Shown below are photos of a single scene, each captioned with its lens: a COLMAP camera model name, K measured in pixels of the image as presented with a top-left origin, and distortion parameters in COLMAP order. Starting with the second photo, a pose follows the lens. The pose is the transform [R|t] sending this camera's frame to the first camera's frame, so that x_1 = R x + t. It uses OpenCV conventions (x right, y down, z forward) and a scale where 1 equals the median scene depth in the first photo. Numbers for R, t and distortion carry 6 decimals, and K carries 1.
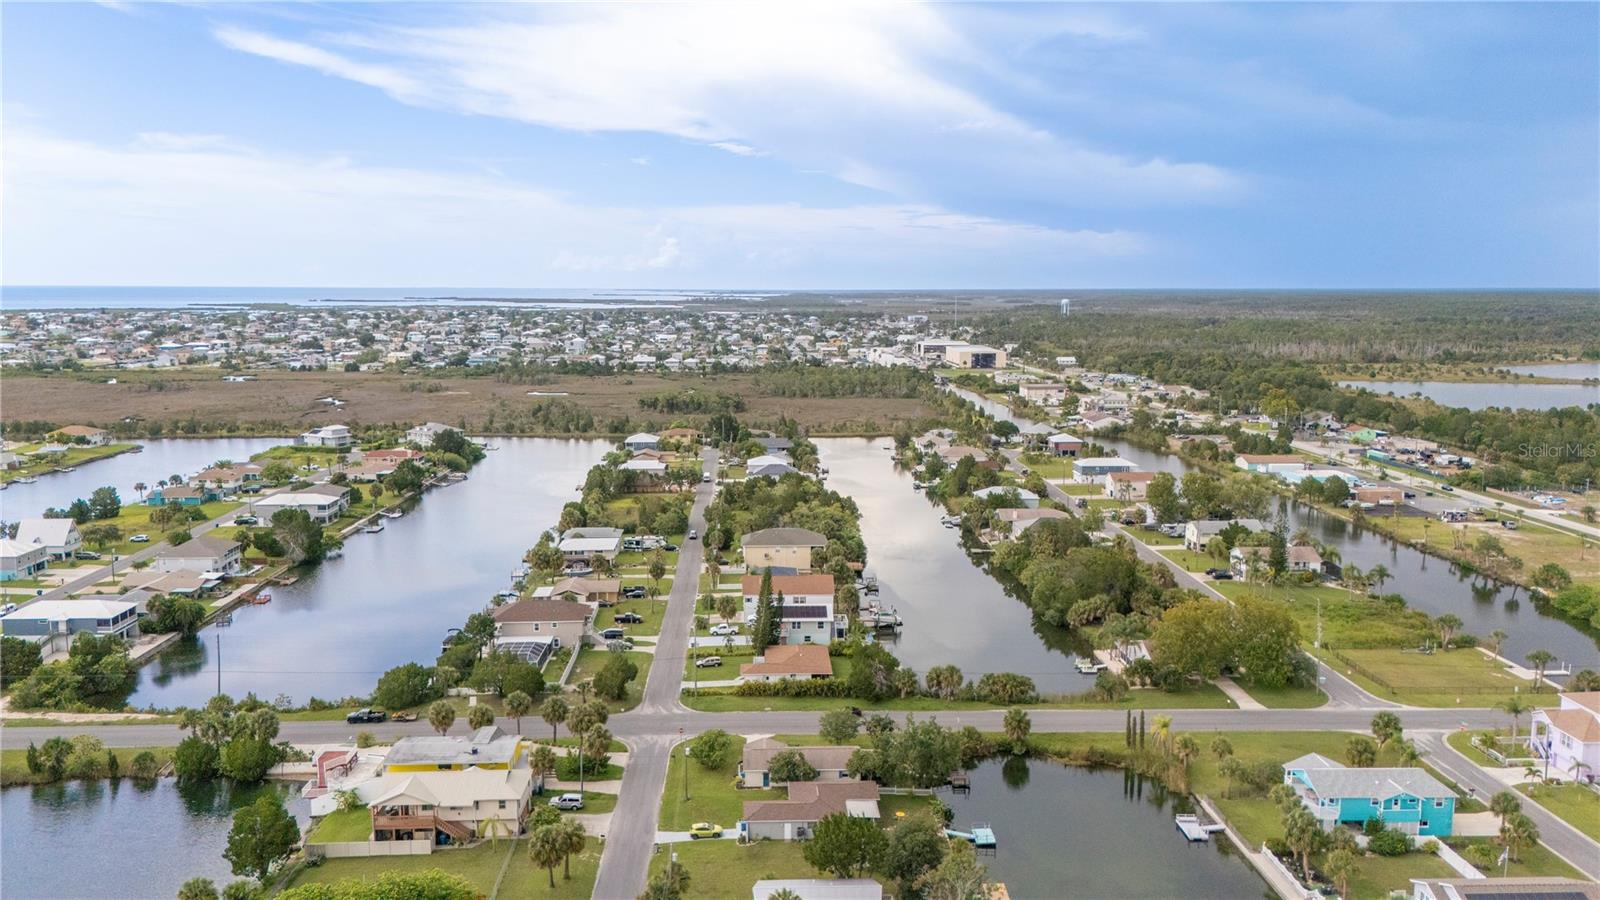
lens RADIAL K [[1171.3, 0, 793.0], [0, 1171.3, 451.1], [0, 0, 1]] dist [0.058955, -0.042268]
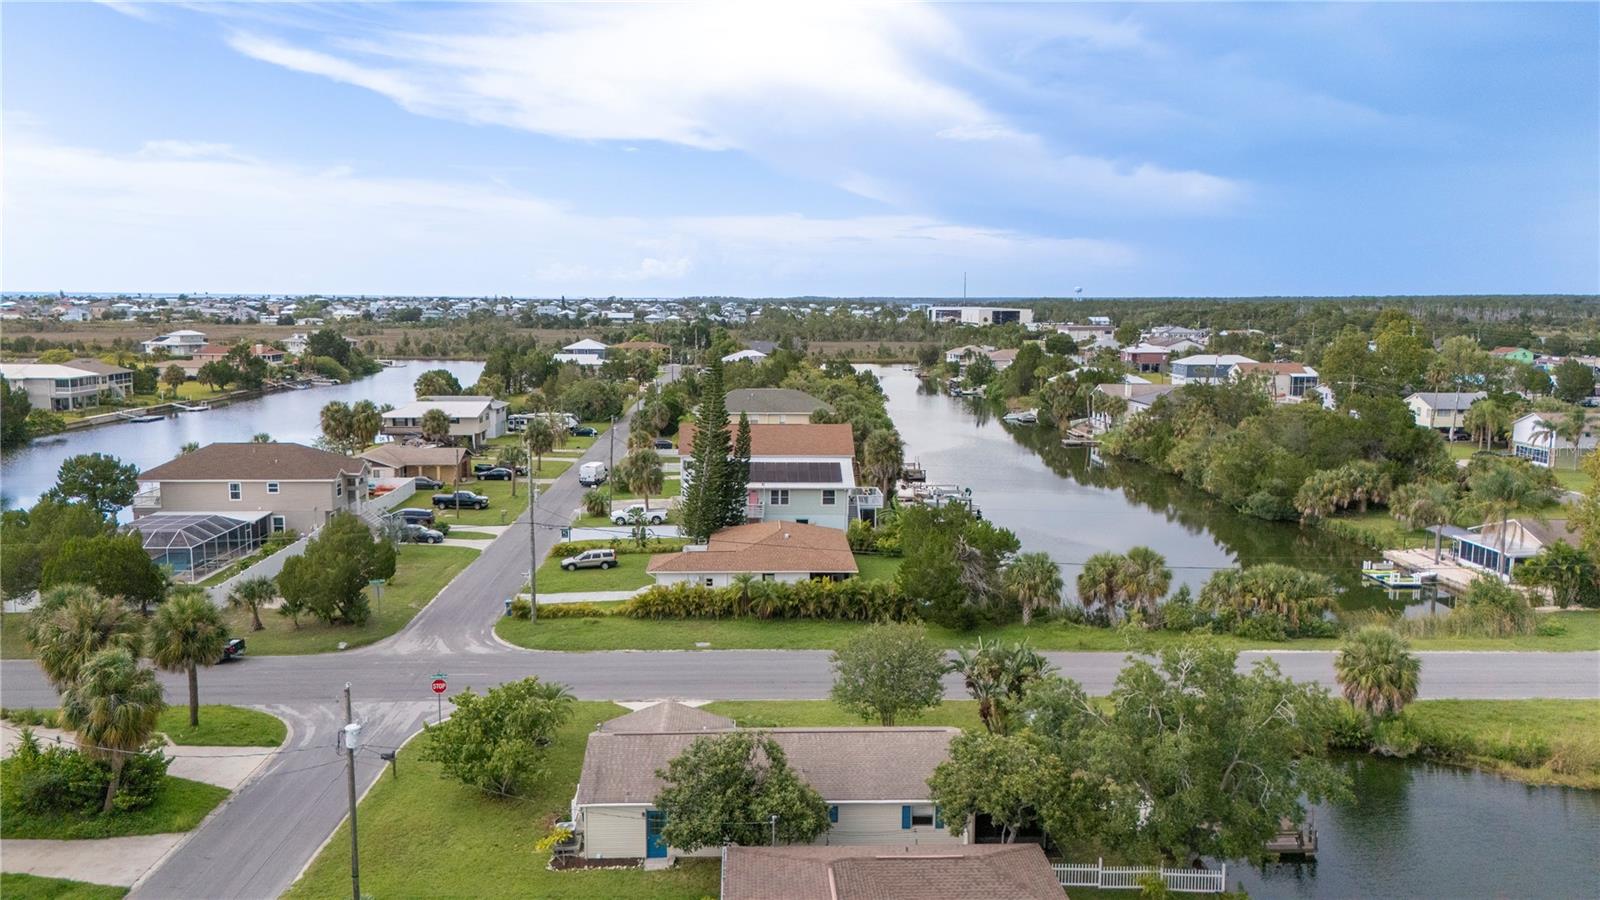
lens RADIAL K [[1171.3, 0, 800.7], [0, 1171.3, 451.1], [0, 0, 1]] dist [0.058955, -0.042268]
pose [[0.999963, 0.005061, 0.006944, 0.009242], [-0.004994, 0.999941, -0.009622, 0.151967], [-0.006993, 0.009587, 0.999930, 0.575745]]
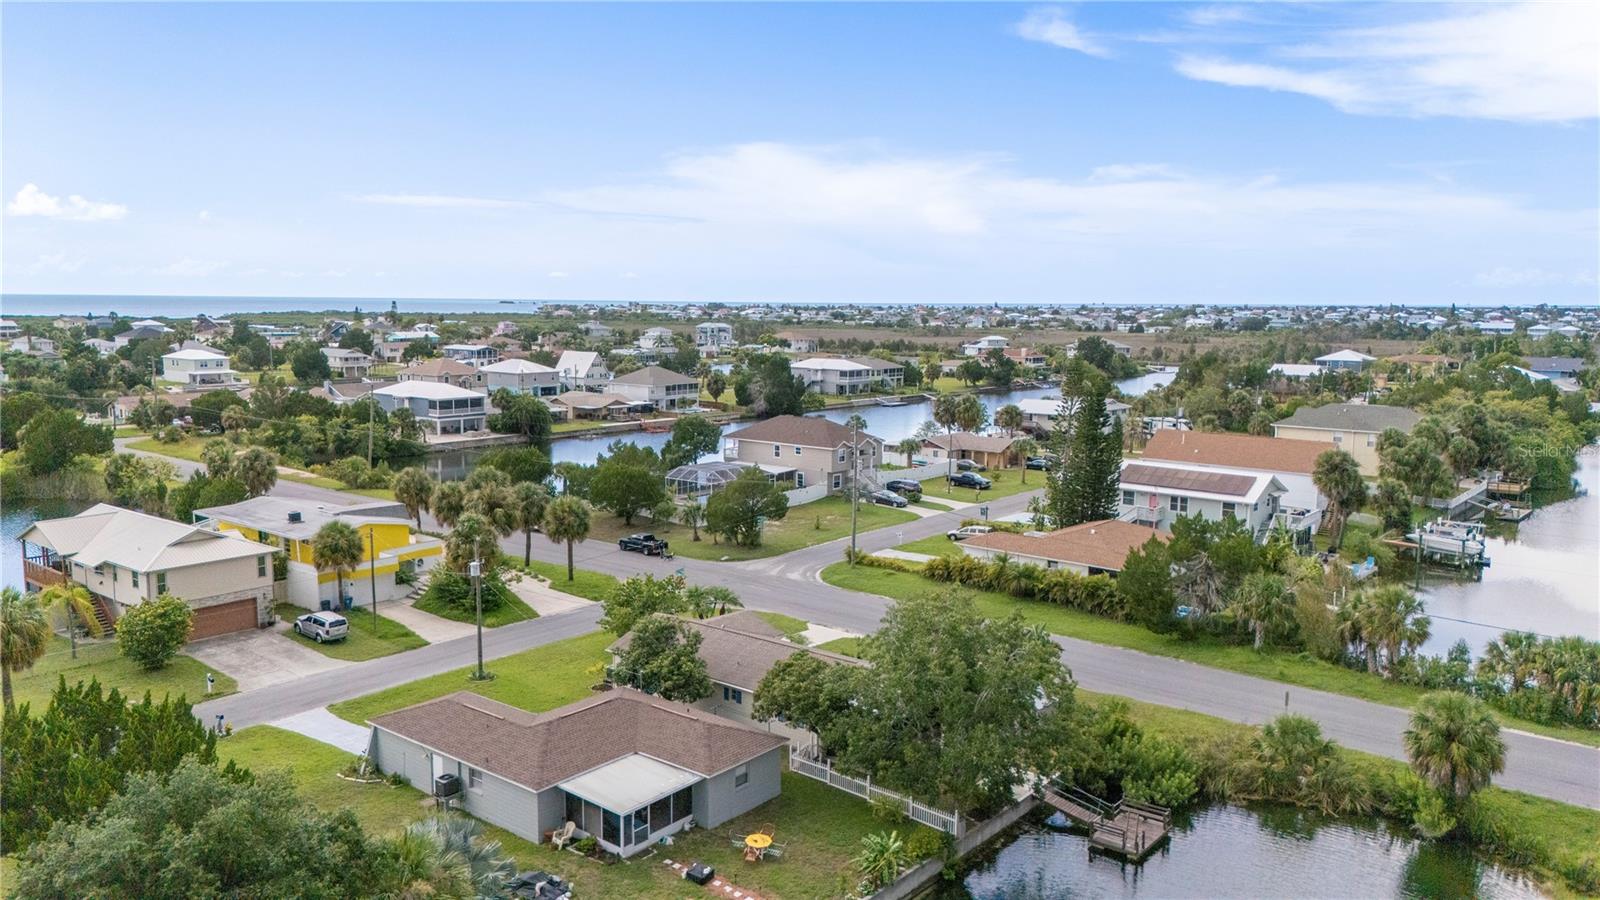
lens RADIAL K [[1171.3, 0, 800.5], [0, 1171.3, 451.3], [0, 0, 1]] dist [0.058955, -0.042268]
pose [[0.748652, 0.089667, -0.656871, 0.235907], [-0.099571, 0.994780, 0.022311, 0.149022], [0.655443, 0.048702, 0.753673, 0.585002]]
